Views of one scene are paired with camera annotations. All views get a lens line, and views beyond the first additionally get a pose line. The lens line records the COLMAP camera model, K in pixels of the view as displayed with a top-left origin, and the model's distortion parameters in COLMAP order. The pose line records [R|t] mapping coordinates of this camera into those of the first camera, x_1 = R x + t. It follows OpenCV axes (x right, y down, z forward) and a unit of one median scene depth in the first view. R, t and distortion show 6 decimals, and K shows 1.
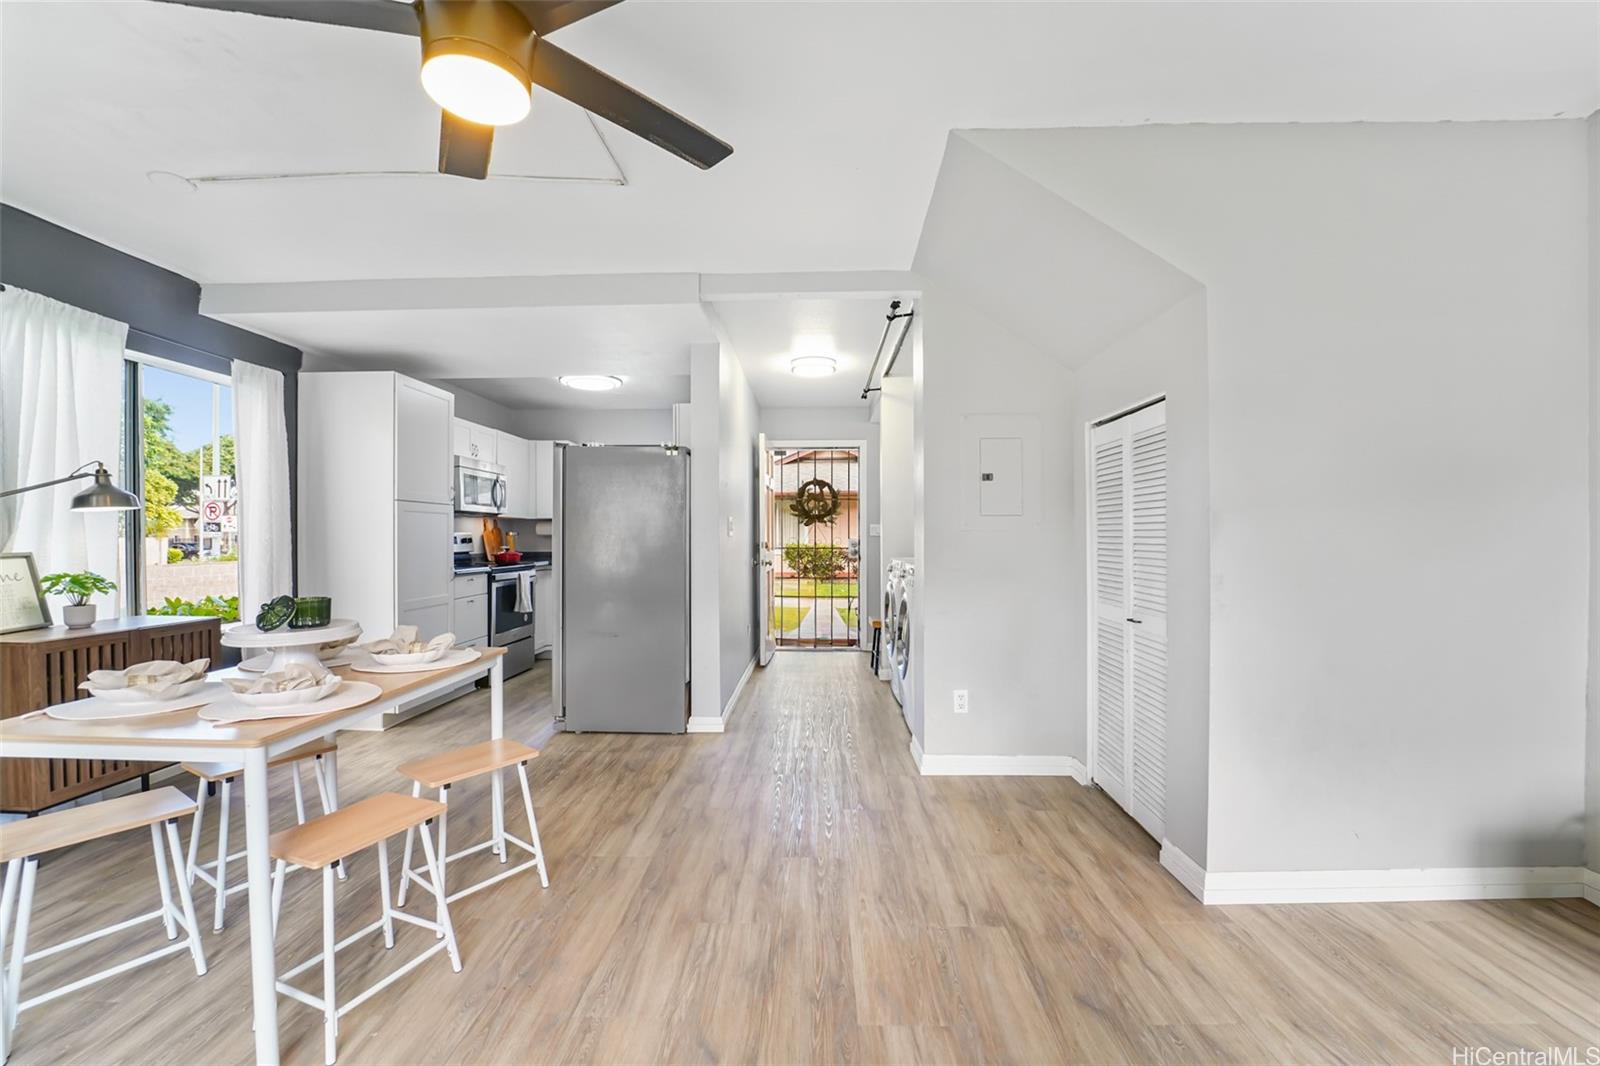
lens RADIAL K [[663.5, 0, 800.2], [0, 663.5, 535.1], [0, 0, 1]] dist [-0.013302, -0.000113]
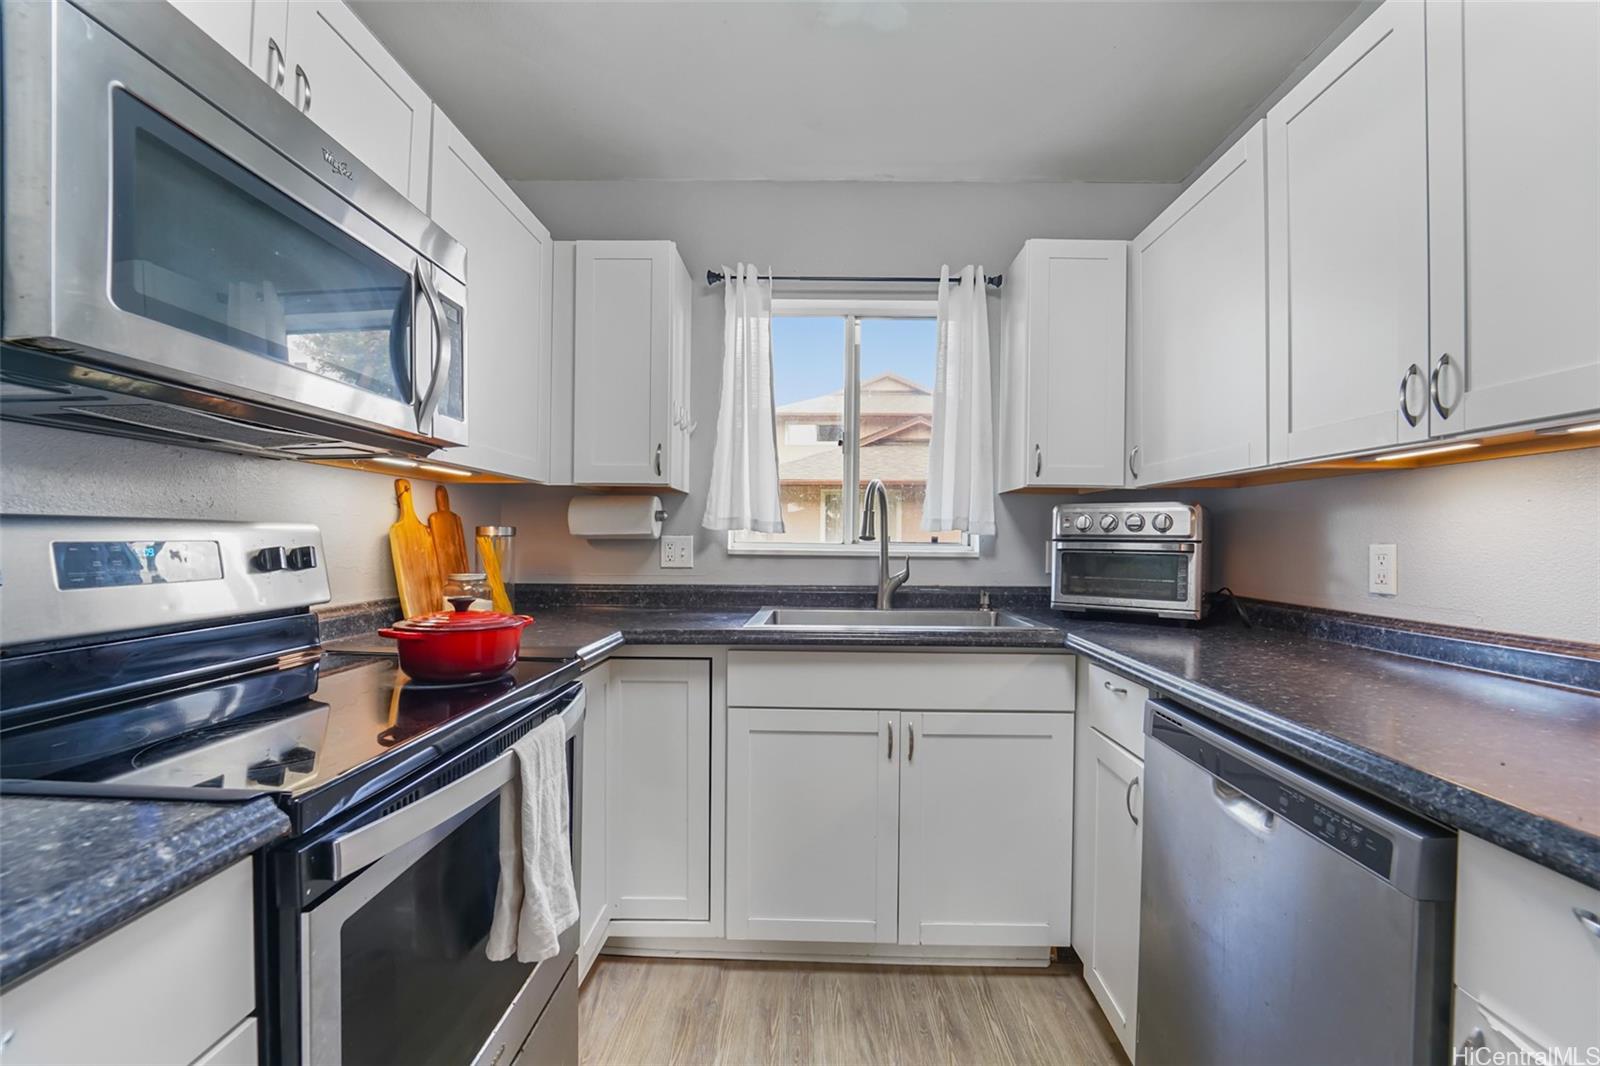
lens RADIAL K [[663.5, 0, 800.2], [0, 663.5, 535.1], [0, 0, 1]] dist [-0.013302, -0.000113]
pose [[0.999910, 0.012399, 0.005058, -0.330874], [-0.012381, 0.999917, -0.003647, -0.001119], [-0.005103, 0.003584, 0.999981, 0.778727]]
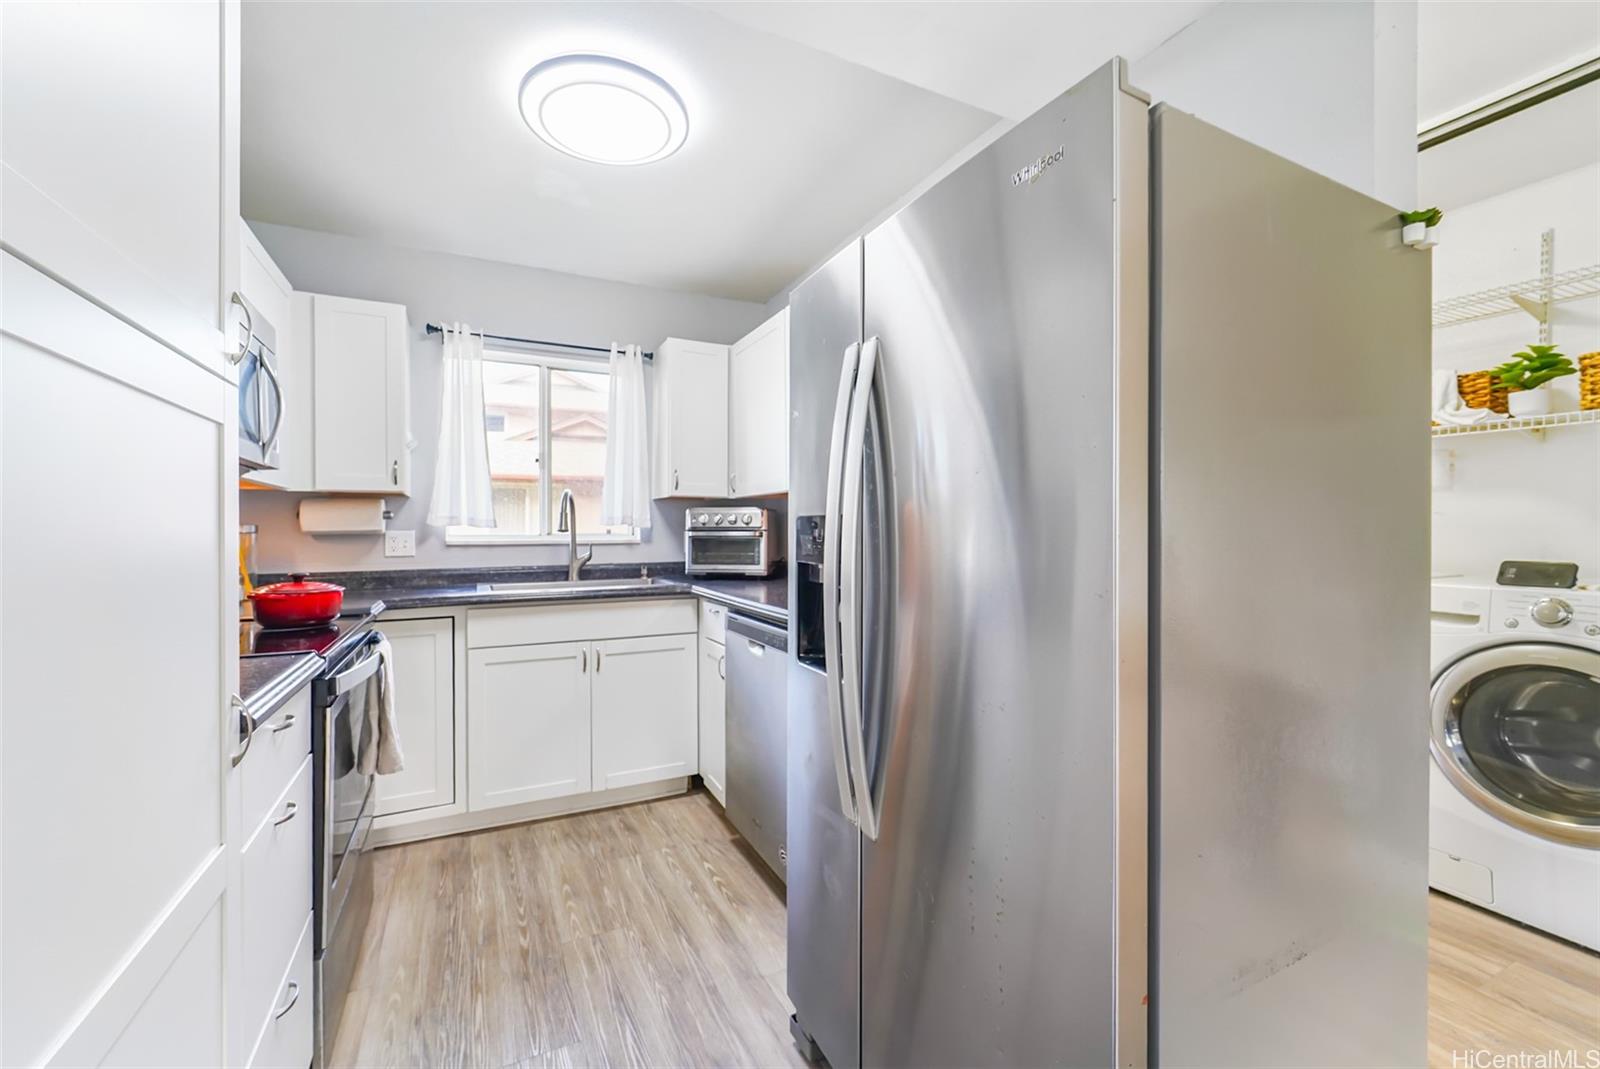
lens RADIAL K [[663.5, 0, 800.2], [0, 663.5, 536.6], [0, 0, 1]] dist [-0.013302, -0.000113]
pose [[0.876601, -0.004123, 0.481201, -0.378680], [0.000731, 0.999974, 0.007236, -0.000314], [-0.481218, -0.005991, 0.876581, 0.596355]]
